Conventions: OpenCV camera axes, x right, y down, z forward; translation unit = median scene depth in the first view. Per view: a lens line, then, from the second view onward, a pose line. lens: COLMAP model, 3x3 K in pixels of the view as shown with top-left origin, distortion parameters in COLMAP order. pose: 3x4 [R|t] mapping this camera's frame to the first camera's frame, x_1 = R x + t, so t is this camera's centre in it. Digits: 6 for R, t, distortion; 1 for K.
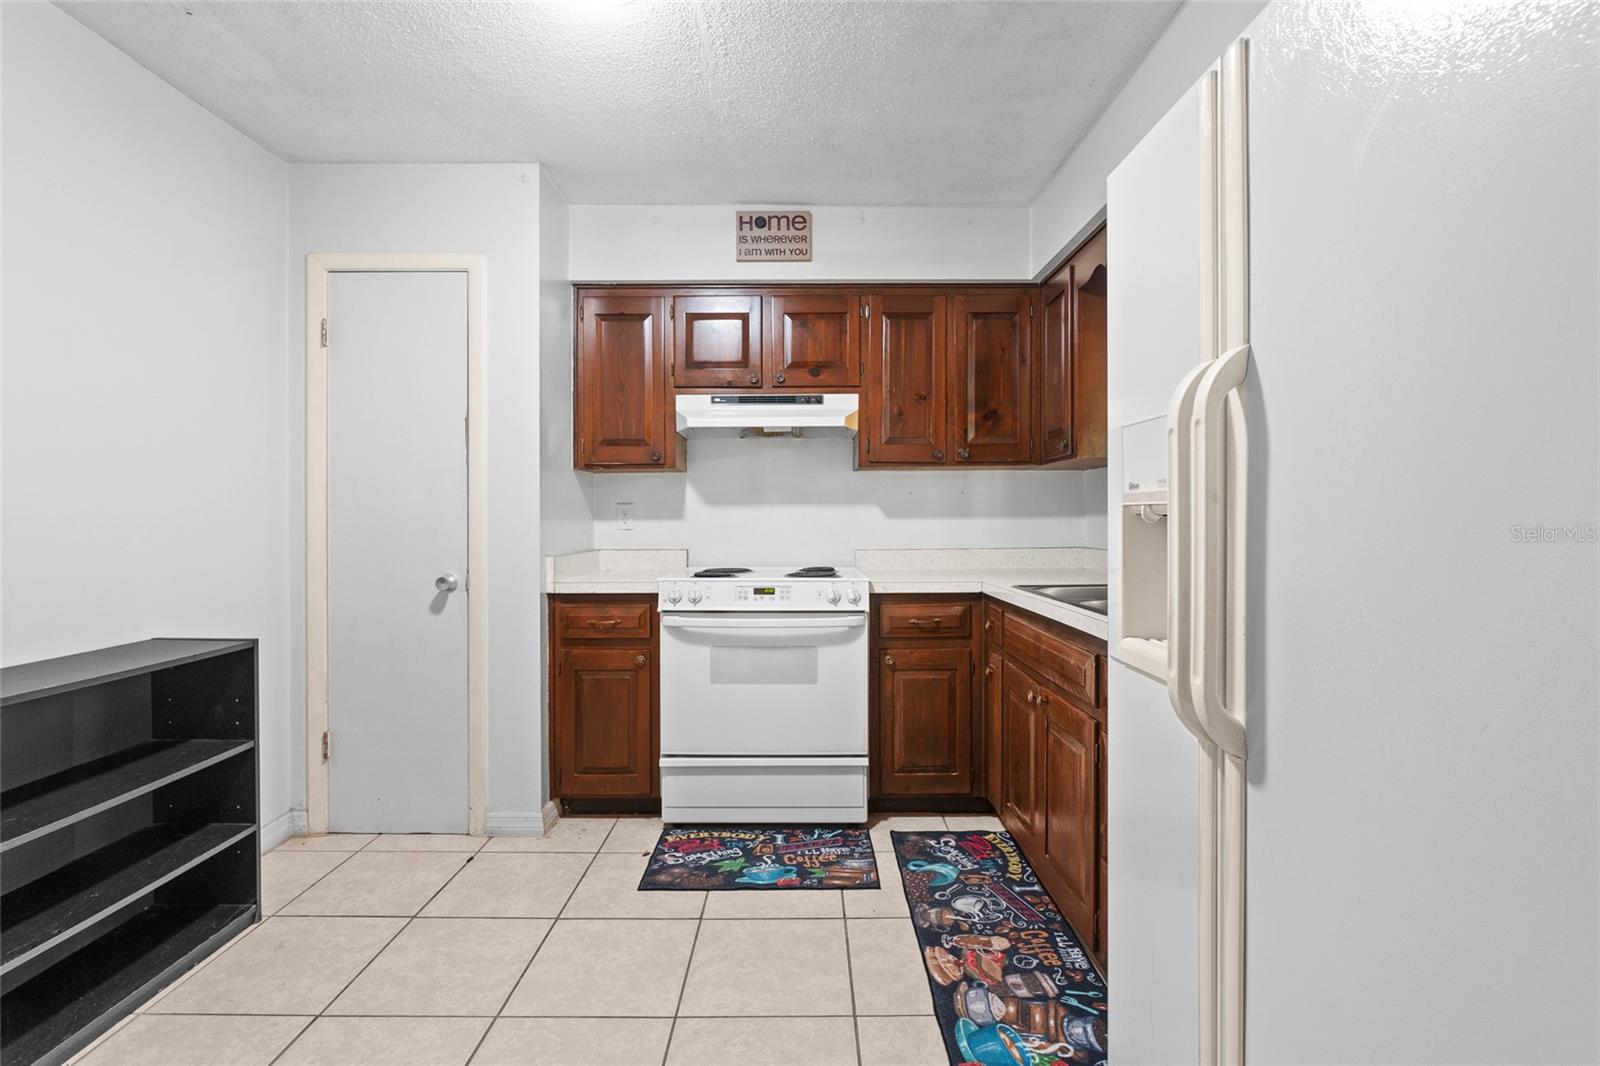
lens RADIAL K [[737.8, 0, 805.0], [0, 737.8, 527.3], [0, 0, 1]] dist [-0.011629, 0.000989]
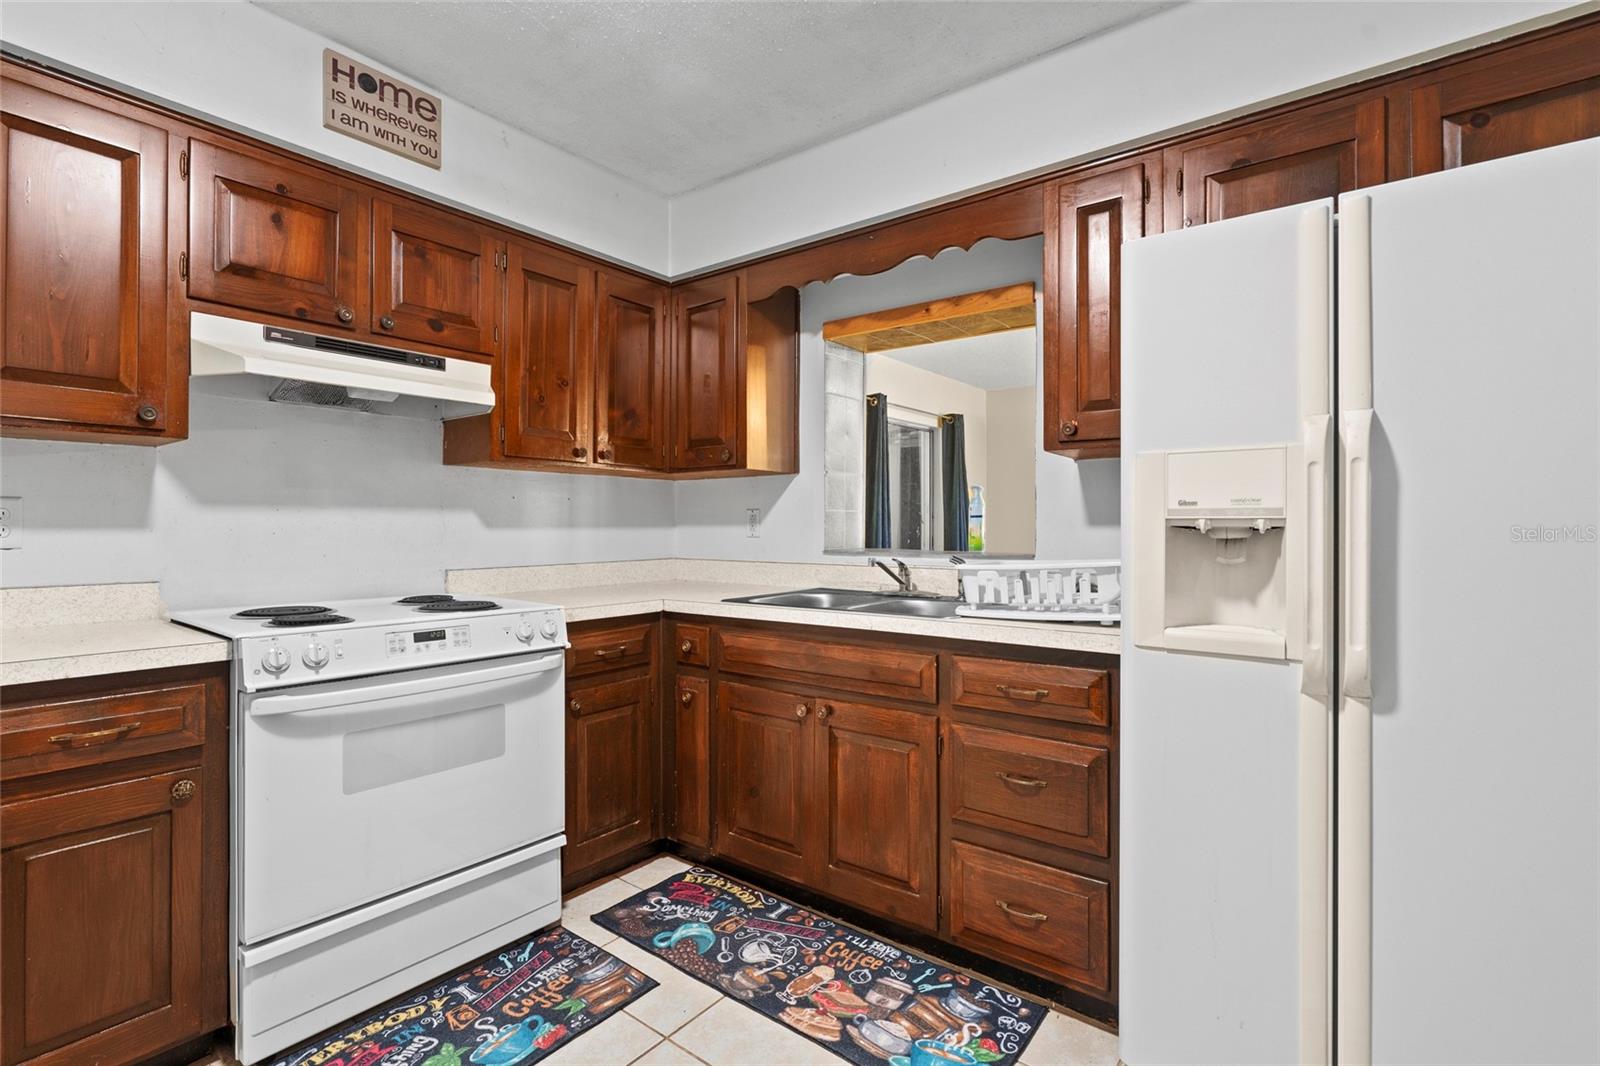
lens RADIAL K [[737.8, 0, 828.6], [0, 737.8, 529.0], [0, 0, 1]] dist [-0.011629, 0.000989]
pose [[0.609101, 0.003092, 0.793086, -0.366411], [0.007102, 0.999931, -0.009353, -0.002172], [-0.793061, 0.011329, 0.609037, 0.301382]]
